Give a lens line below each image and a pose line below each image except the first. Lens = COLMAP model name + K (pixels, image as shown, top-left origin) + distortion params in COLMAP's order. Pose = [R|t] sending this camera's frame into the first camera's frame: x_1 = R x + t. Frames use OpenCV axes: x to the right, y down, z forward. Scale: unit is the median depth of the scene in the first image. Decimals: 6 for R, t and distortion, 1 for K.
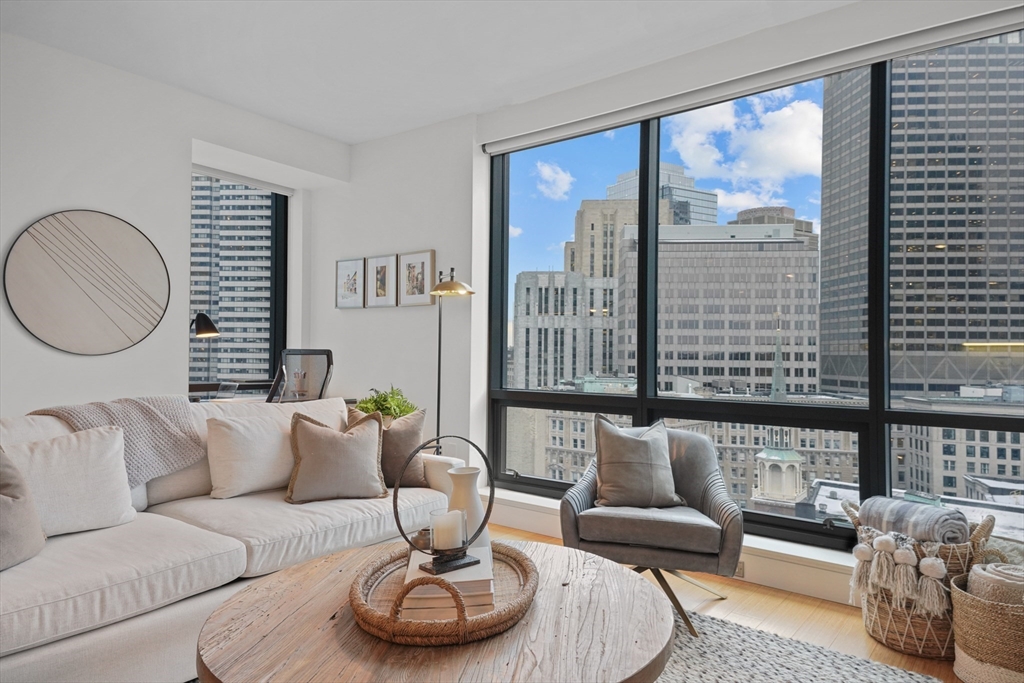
lens RADIAL K [[651.2, 0, 506.8], [0, 651.2, 342.2], [0, 0, 1]] dist [0.125702, -0.043481]
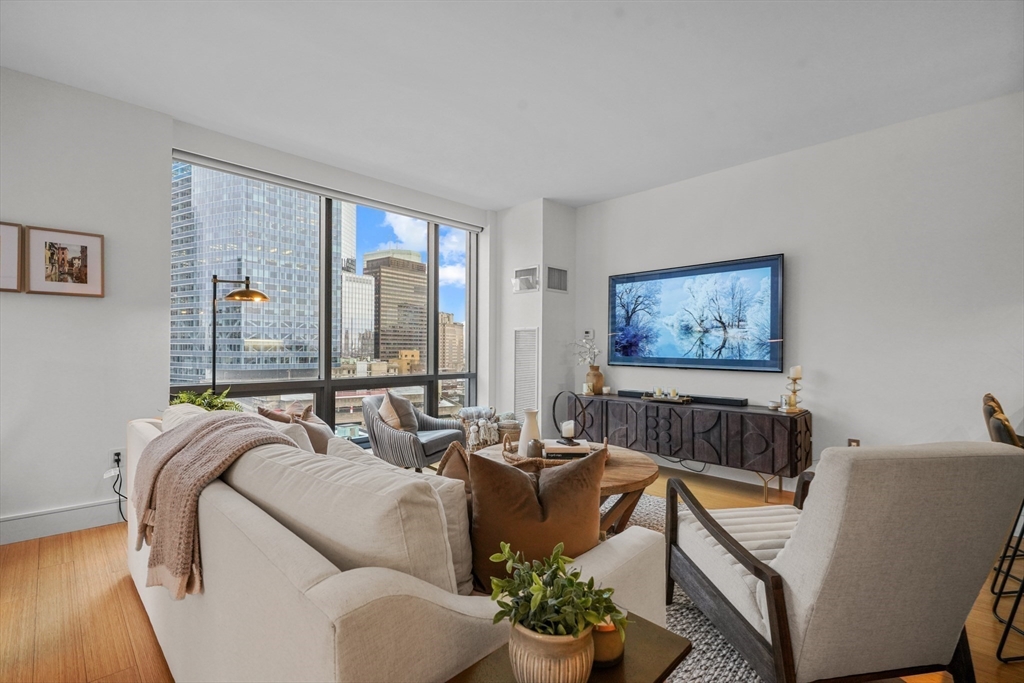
lens RADIAL K [[457.3, 0, 523.4], [0, 457.3, 345.4], [0, 0, 1]] dist [0.004900, -0.006330]
pose [[0.117242, -0.002221, 0.993101, -0.621396], [-0.023928, 0.999701, 0.005061, -0.008902], [-0.992815, -0.024356, 0.117154, 0.336737]]
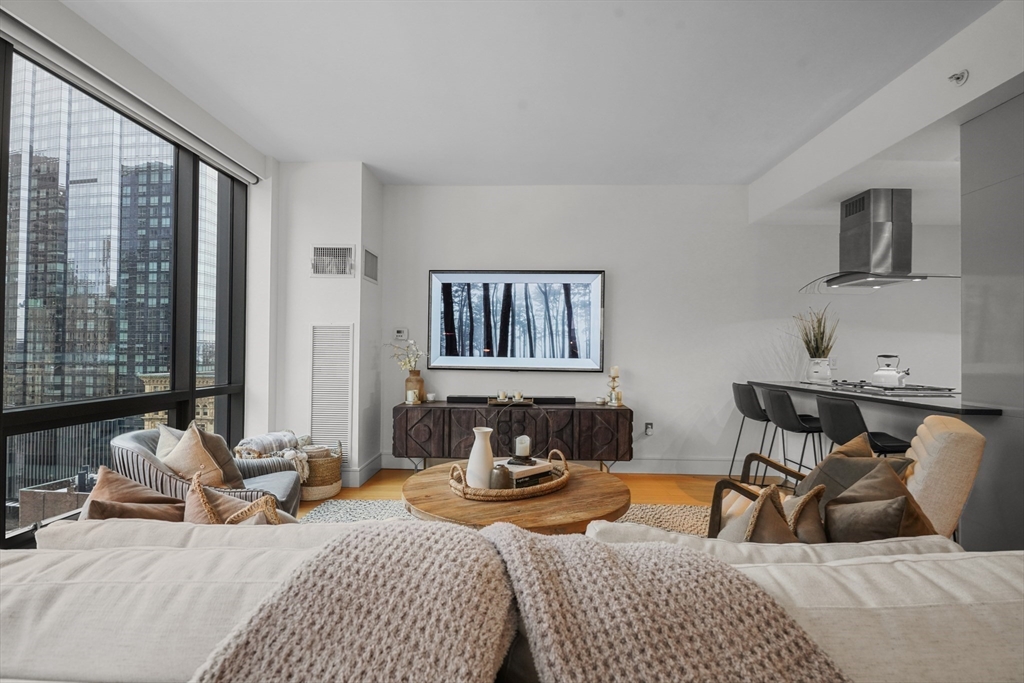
lens RADIAL K [[457.3, 0, 506.5], [0, 457.3, 345.0], [0, 0, 1]] dist [0.004900, -0.006330]
pose [[-0.577292, -0.005769, 0.816517, -0.428080], [-0.030093, 0.999446, -0.014215, -0.003795], [-0.815983, -0.032777, -0.577146, 0.661550]]
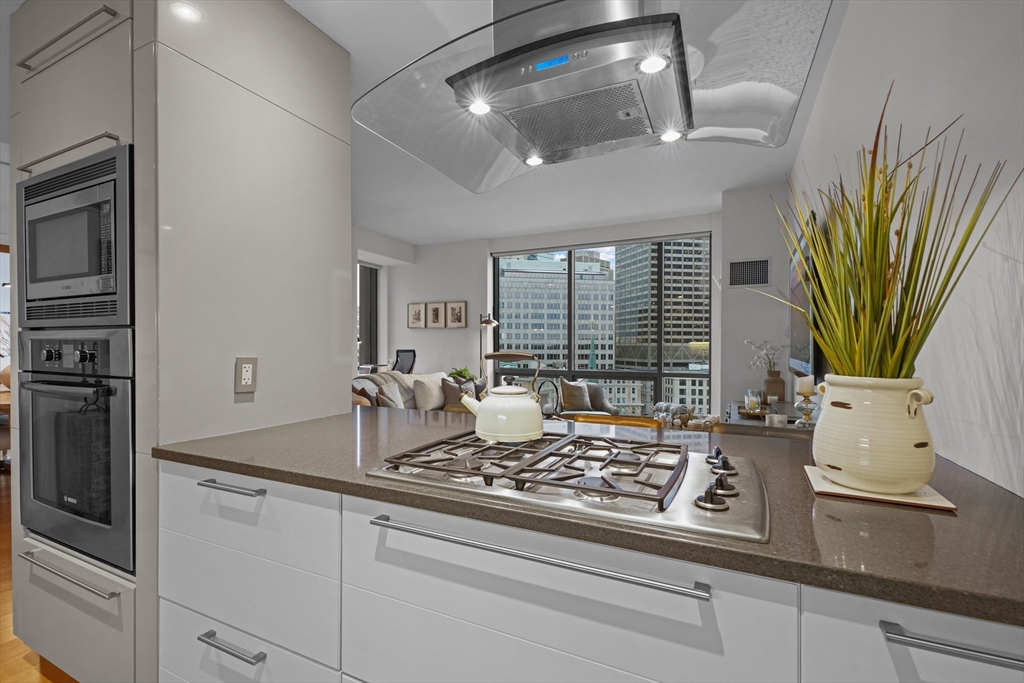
lens RADIAL K [[457.3, 0, 507.7], [0, 457.3, 343.4], [0, 0, 1]] dist [0.004900, -0.006330]
pose [[0.978226, -0.003759, 0.207508, -0.267393], [0.001137, 0.999918, 0.012754, -0.024387], [-0.207539, -0.012240, 0.978150, -0.416318]]
